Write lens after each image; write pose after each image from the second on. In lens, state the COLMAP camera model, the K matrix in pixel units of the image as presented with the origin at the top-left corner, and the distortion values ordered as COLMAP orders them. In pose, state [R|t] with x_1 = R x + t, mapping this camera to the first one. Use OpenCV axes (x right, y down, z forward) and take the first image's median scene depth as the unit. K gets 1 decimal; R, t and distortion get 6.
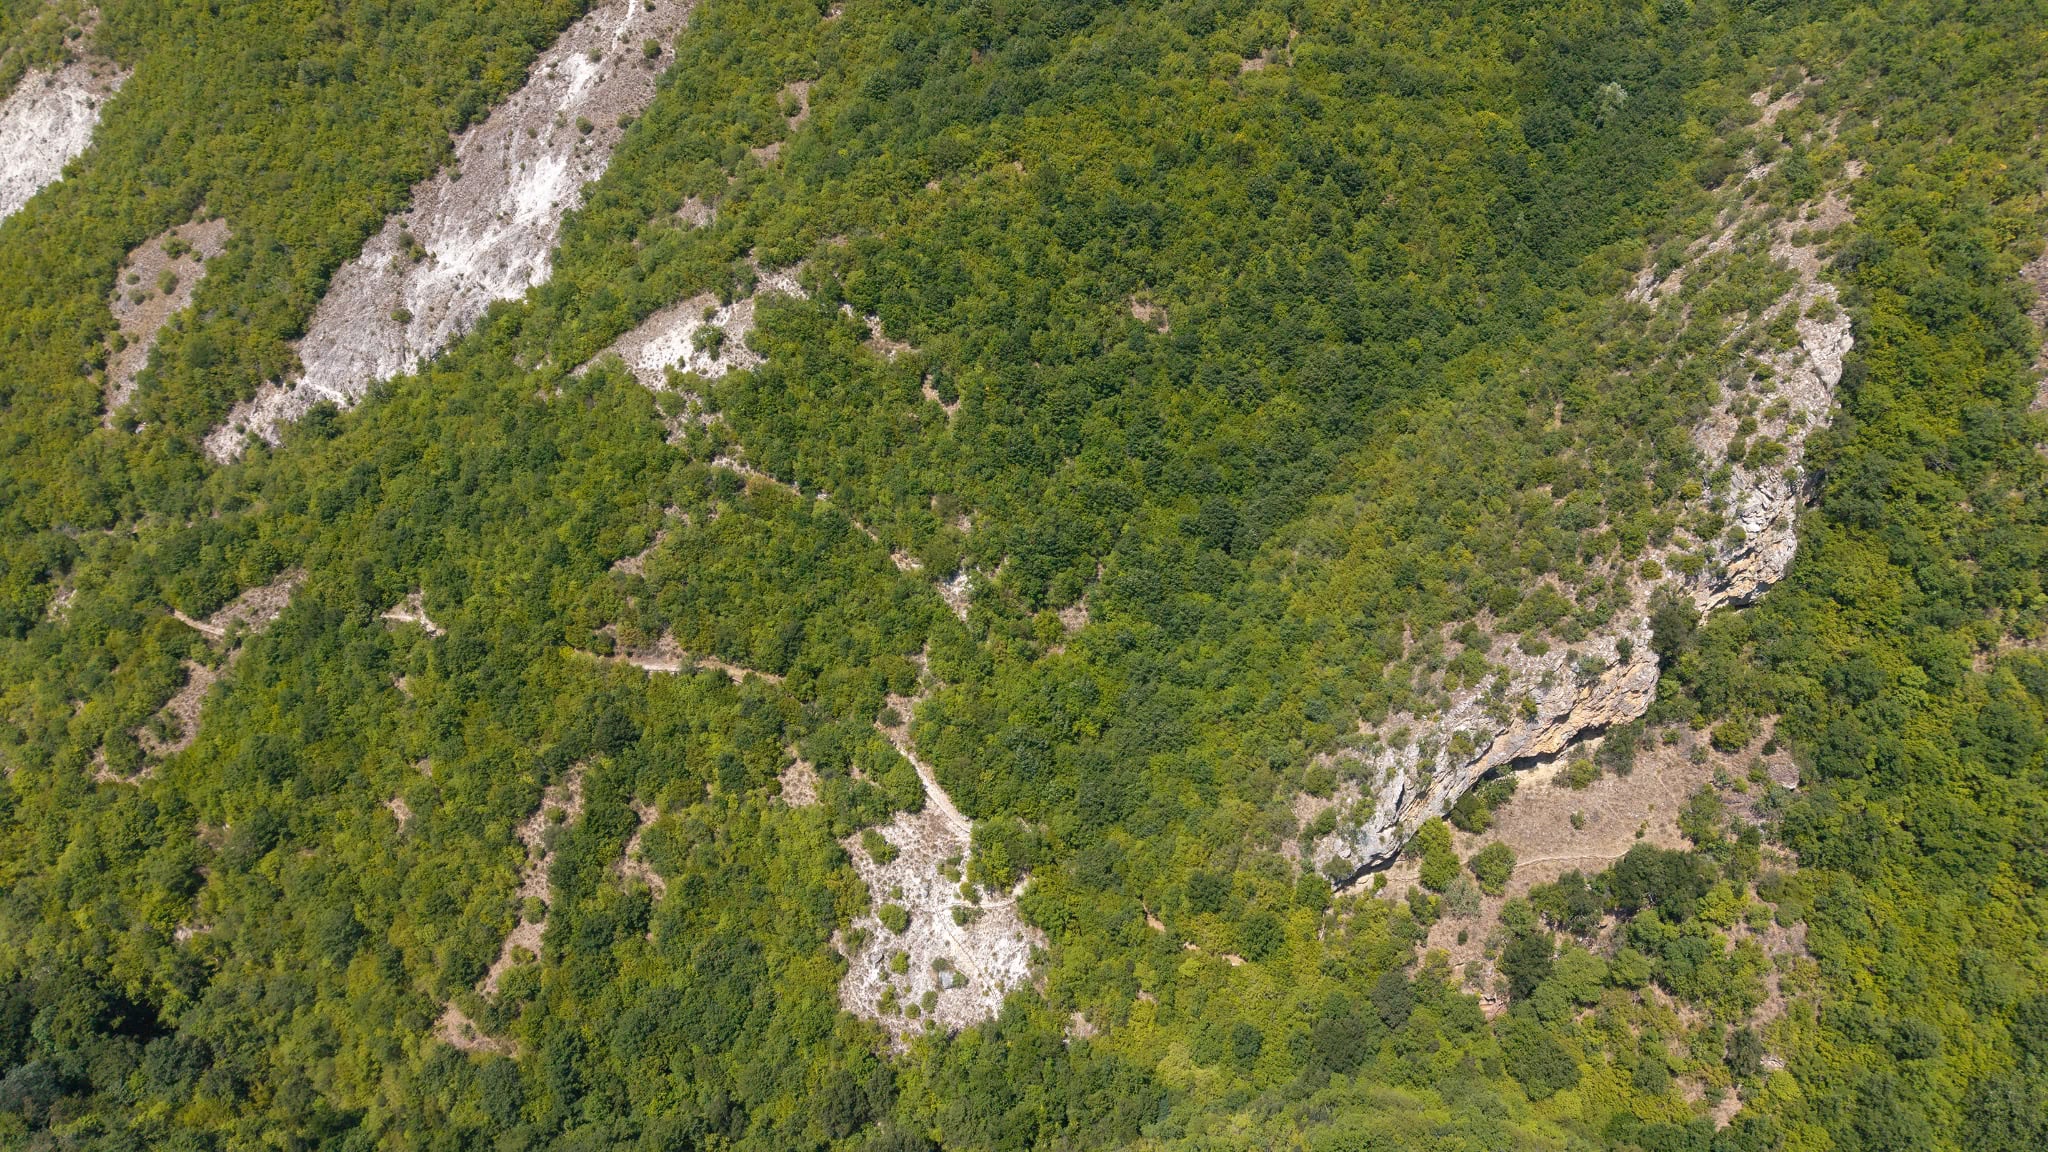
lens RADIAL K [[1378.7, 0, 1020.2], [0, 1378.7, 565.2], [0, 0, 1]] dist [0.030033, -0.034638]
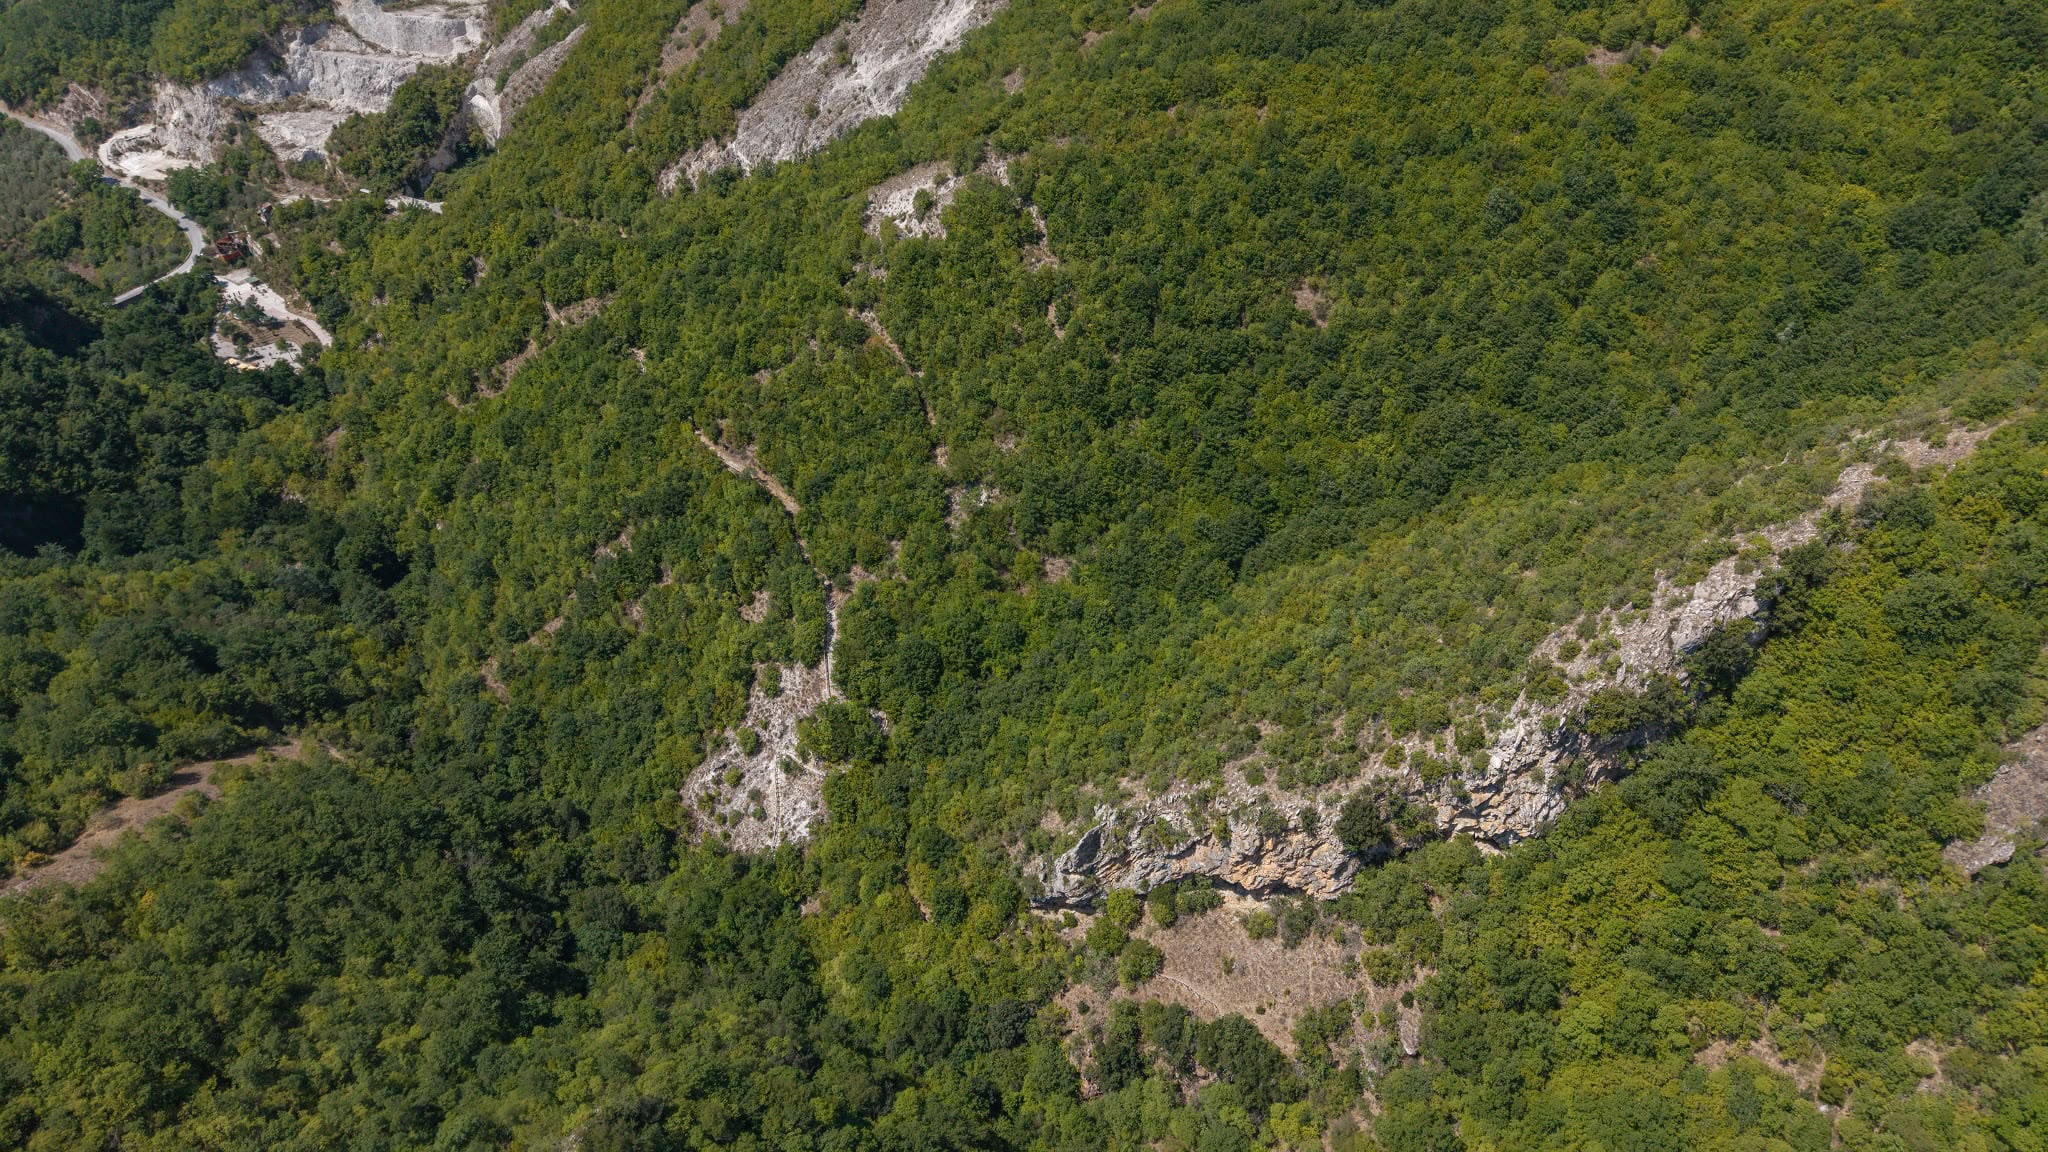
lens RADIAL K [[1380.0, 0, 1014.0], [0, 1380.0, 577.4], [0, 0, 1]] dist [0.011287, -0.003699]
pose [[0.802627, 0.392323, -0.449303, 0.363426], [-0.335107, 0.919728, 0.204459, -0.117011], [0.493450, -0.013539, 0.869669, 0.080915]]
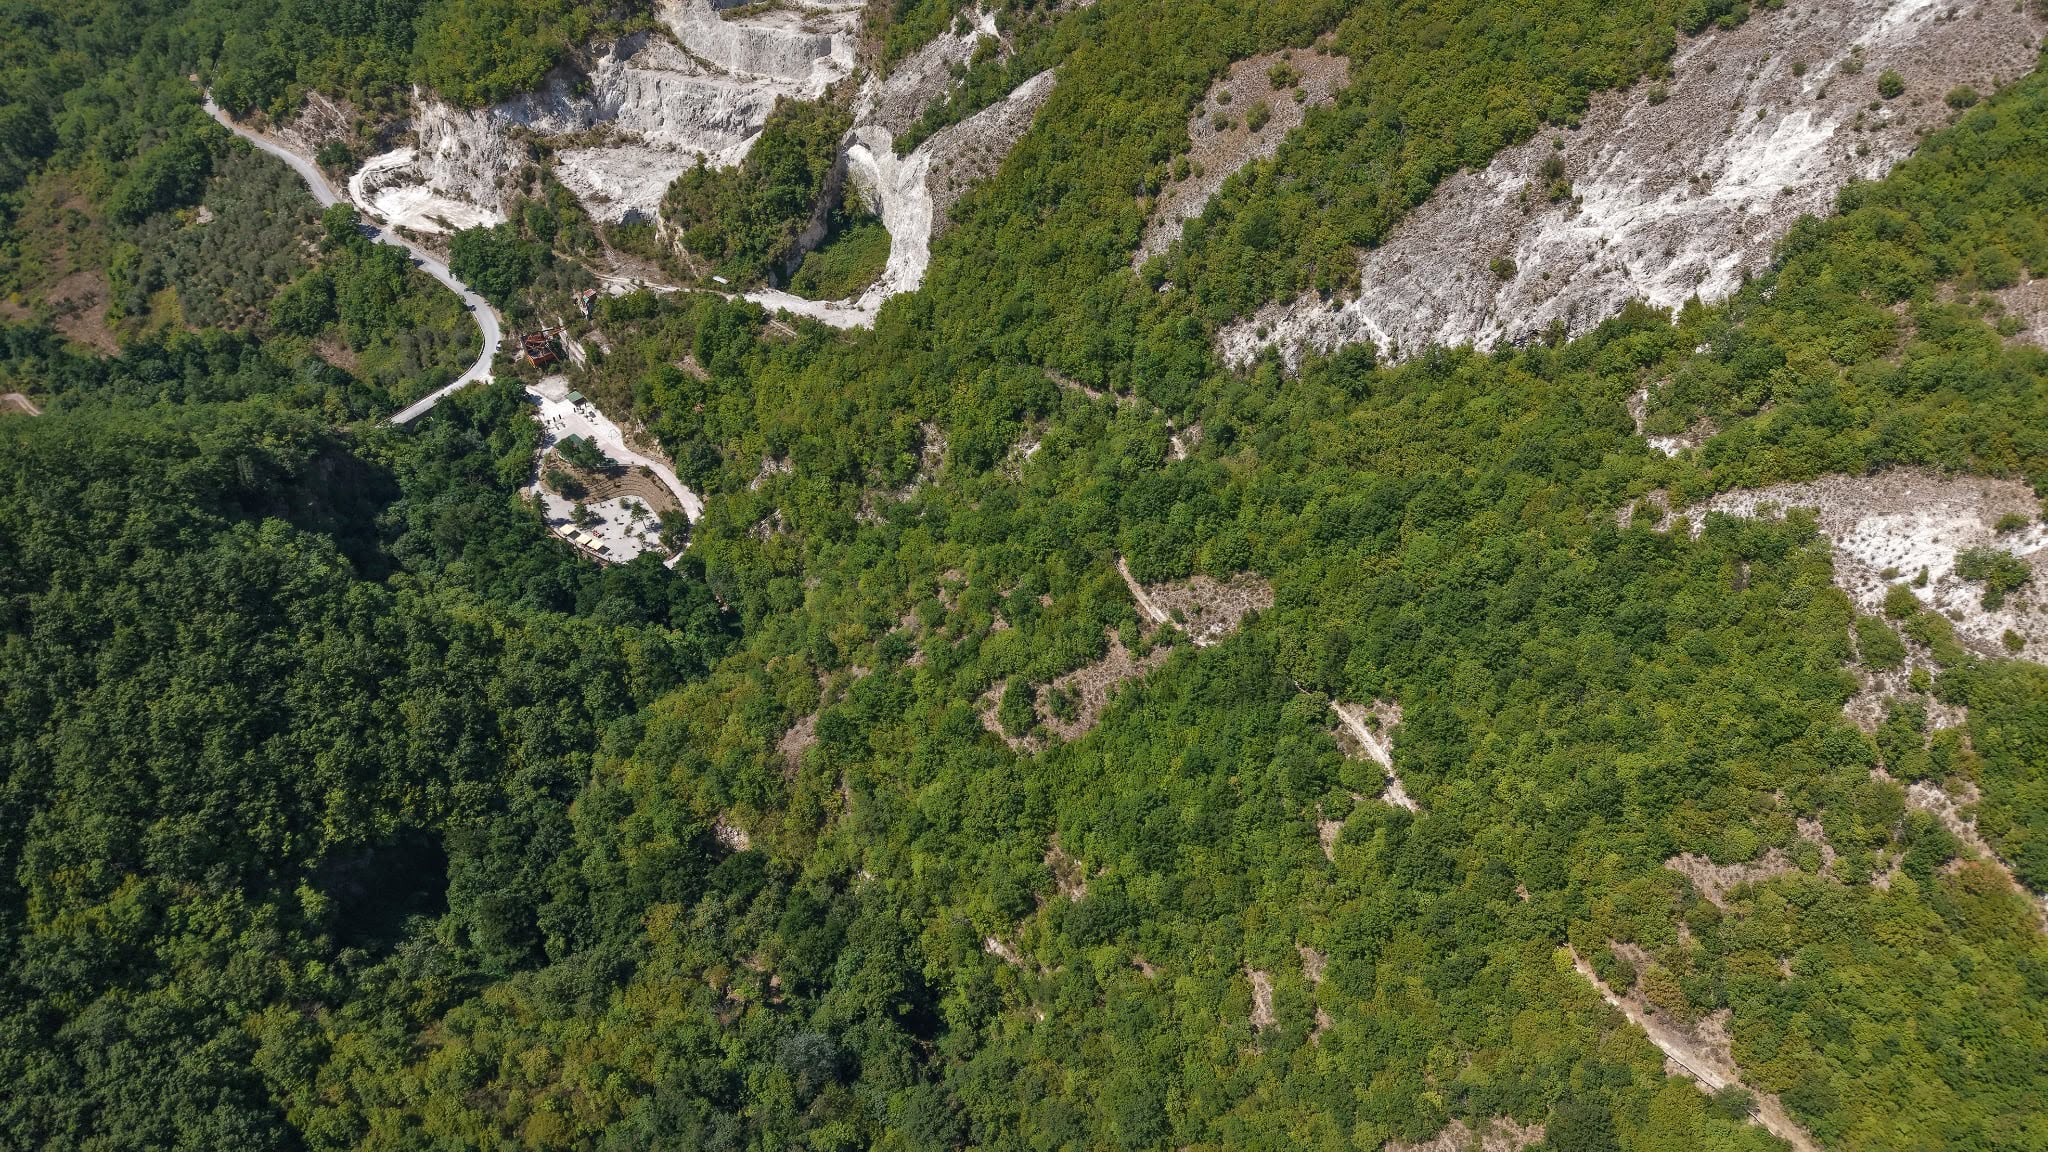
lens RADIAL K [[1363.9, 0, 1017.3], [0, 1363.9, 580.1], [0, 0, 1]] dist [0.041067, -0.046171]
pose [[0.761951, 0.459084, -0.456806, -0.232230], [-0.363200, 0.886892, 0.285498, -0.149488], [0.536205, -0.051624, 0.842508, 0.220789]]
